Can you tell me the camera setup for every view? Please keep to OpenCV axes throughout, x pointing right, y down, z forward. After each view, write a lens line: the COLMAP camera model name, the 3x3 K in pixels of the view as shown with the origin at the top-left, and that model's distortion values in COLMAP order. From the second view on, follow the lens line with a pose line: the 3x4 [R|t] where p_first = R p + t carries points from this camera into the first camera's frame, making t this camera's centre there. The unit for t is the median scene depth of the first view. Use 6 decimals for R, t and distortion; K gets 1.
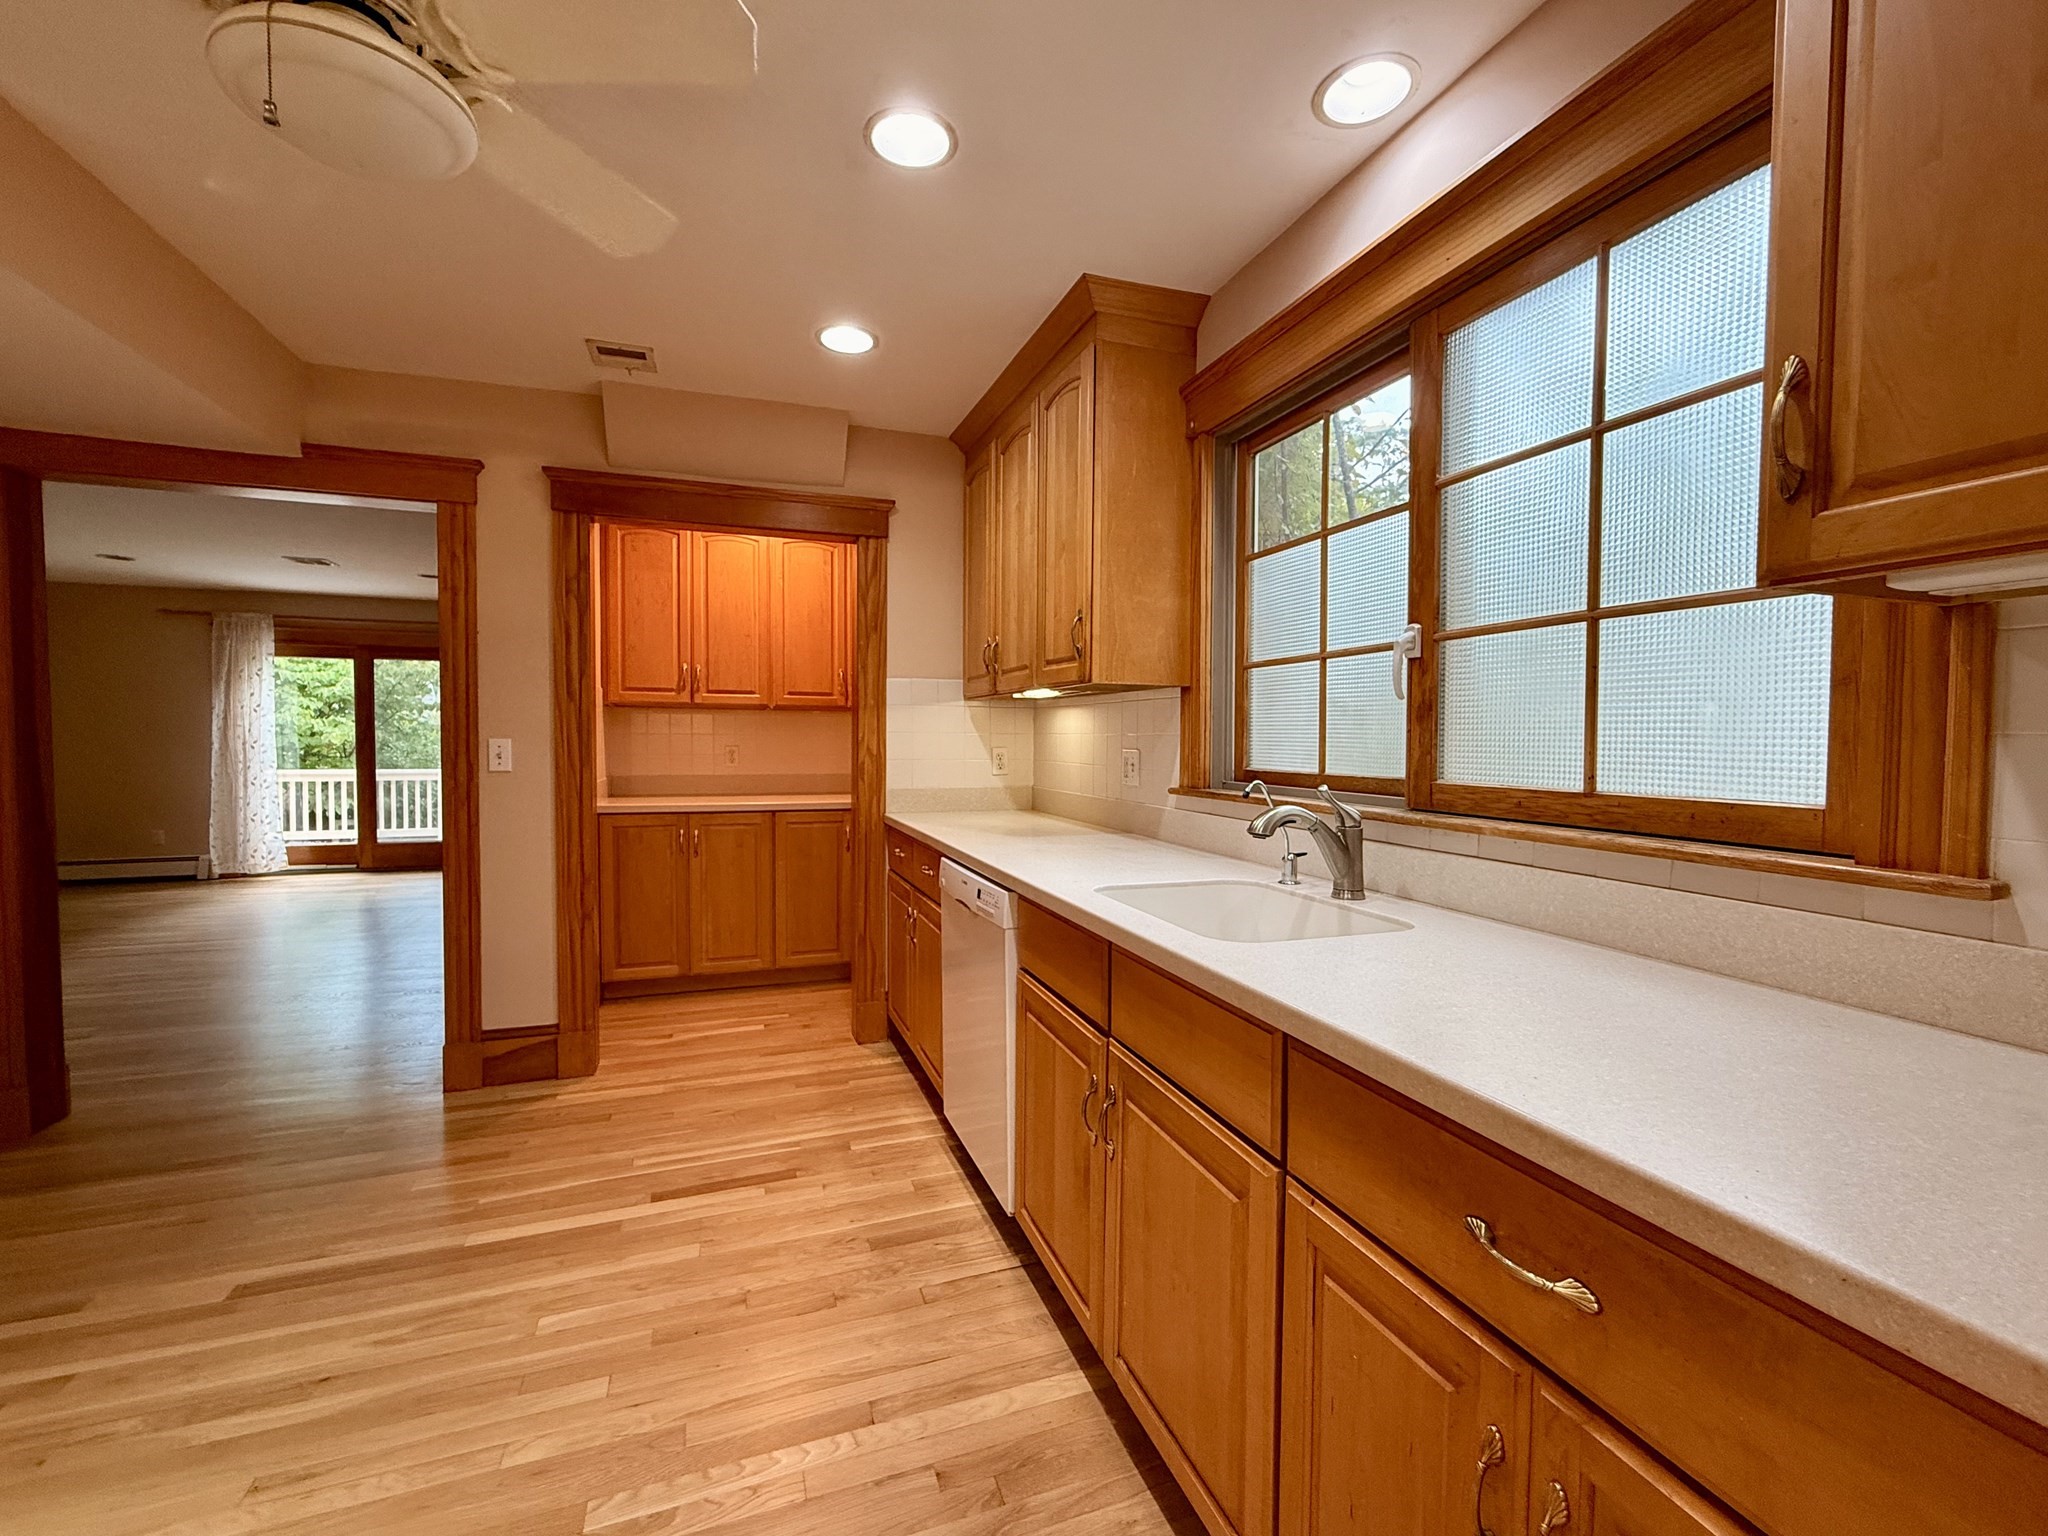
lens RADIAL K [[859.5, 0, 1024.0], [0, 859.5, 768.0], [0, 0, 1]] dist [-0.001217, 0.000023]
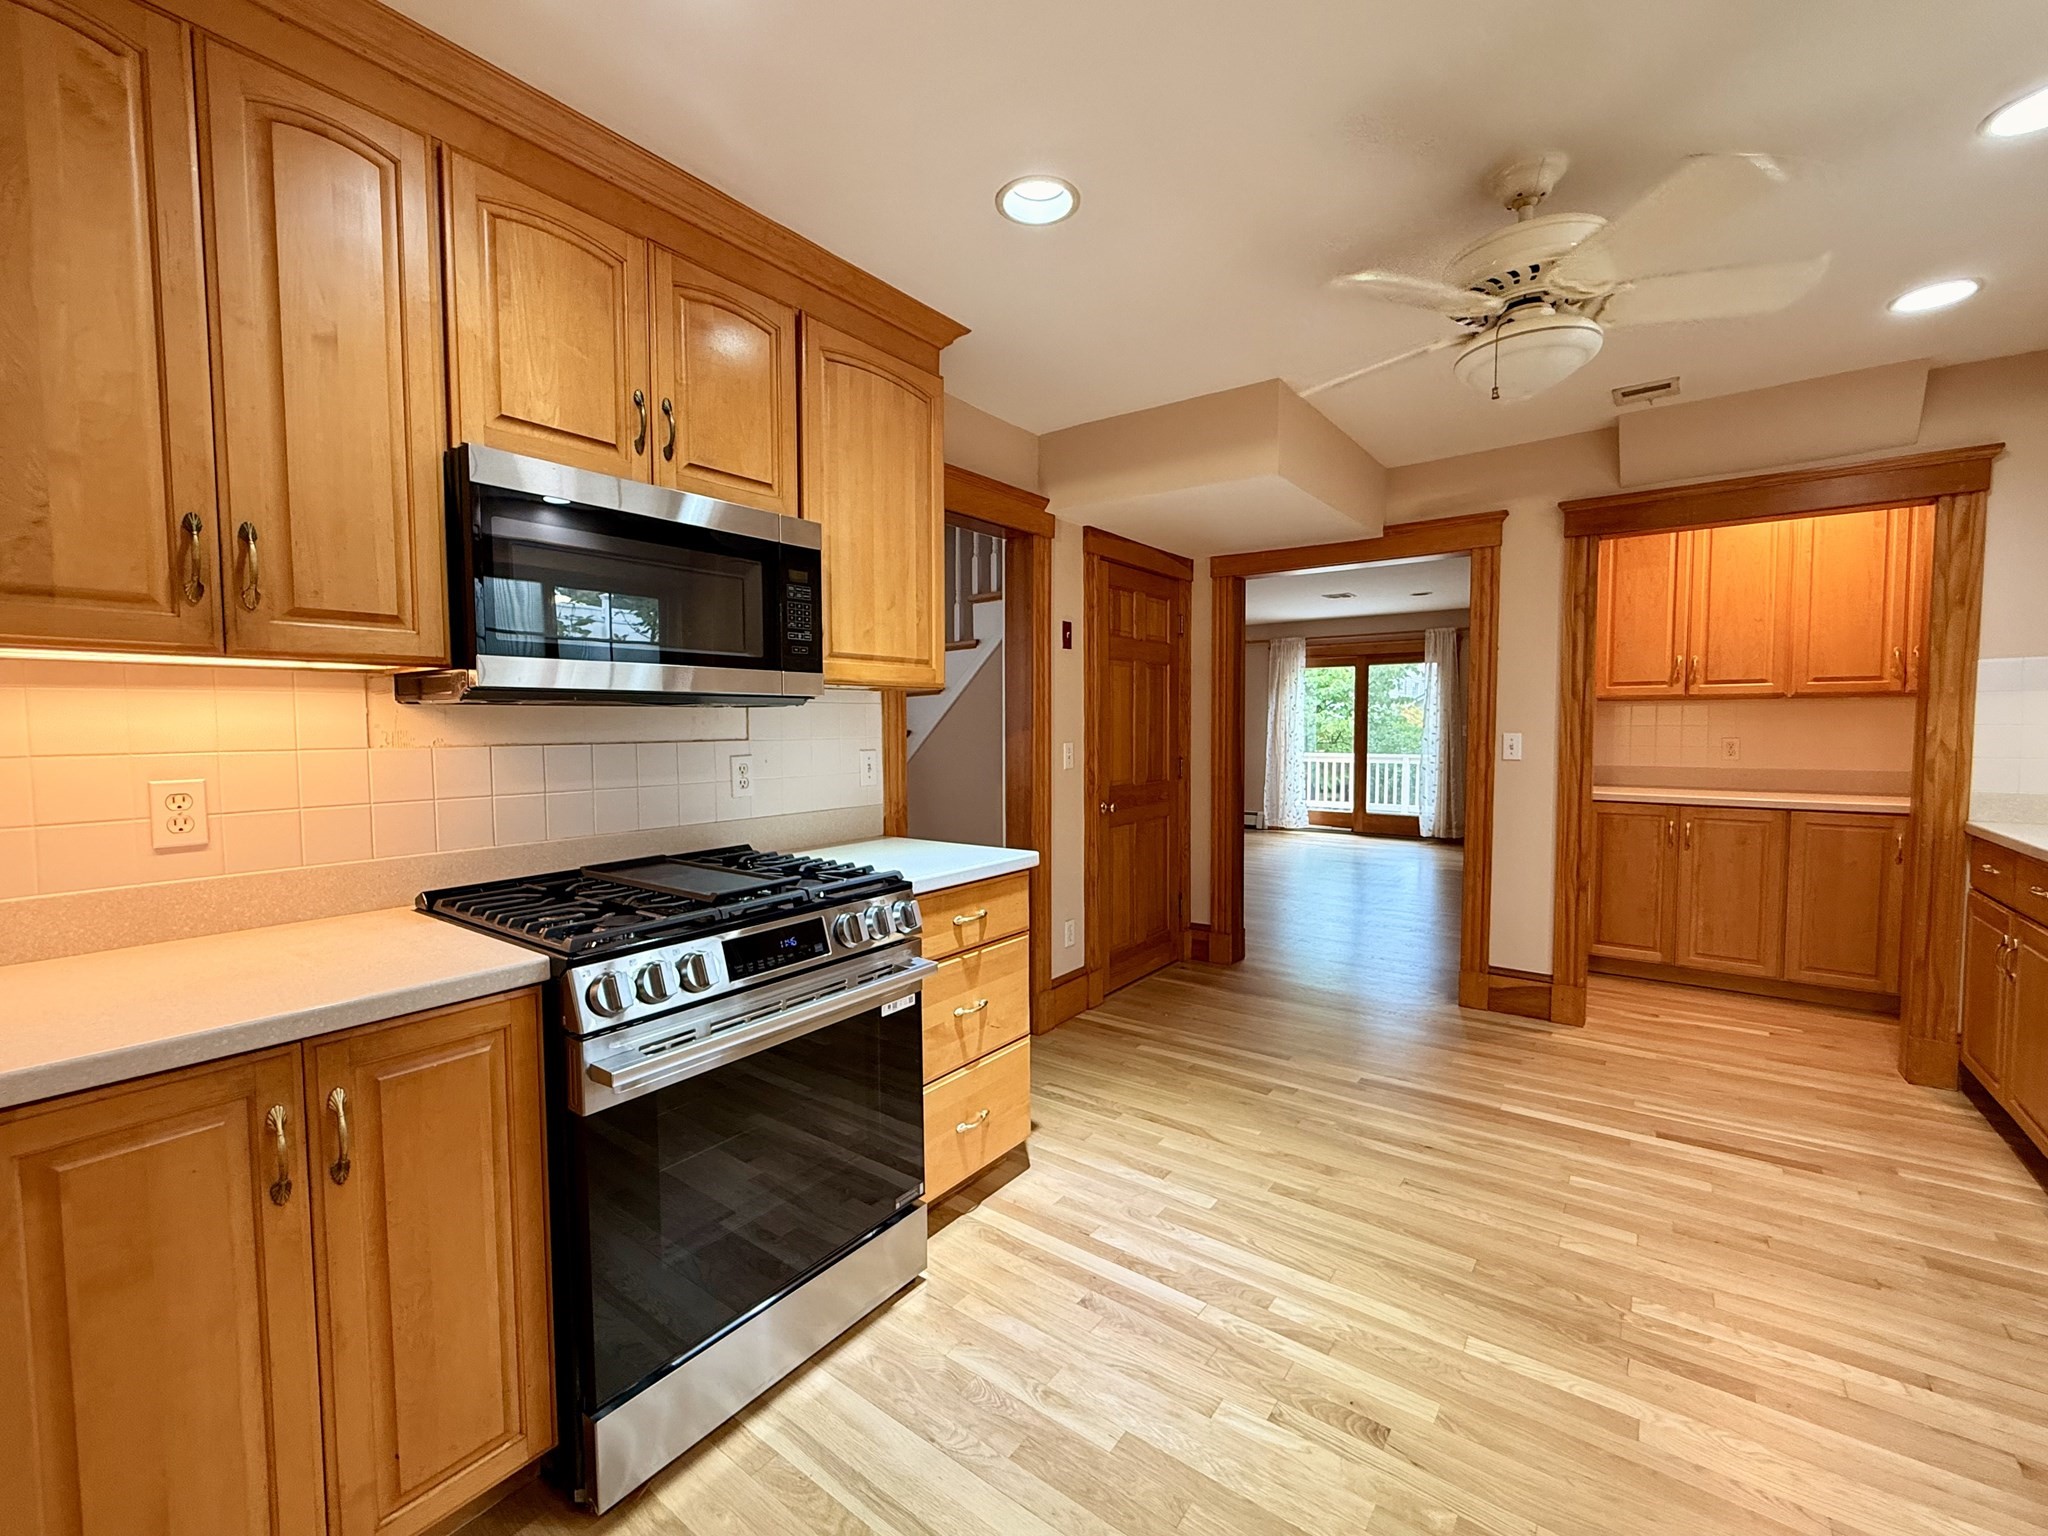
lens RADIAL K [[859.5, 0, 1024.0], [0, 859.5, 768.0], [0, 0, 1]] dist [-0.001217, 0.000023]
pose [[0.549952, 0.034160, -0.834498, 0.035476], [-0.021247, 0.999412, 0.026908, -0.002448], [0.834926, 0.002933, 0.550354, -0.279560]]
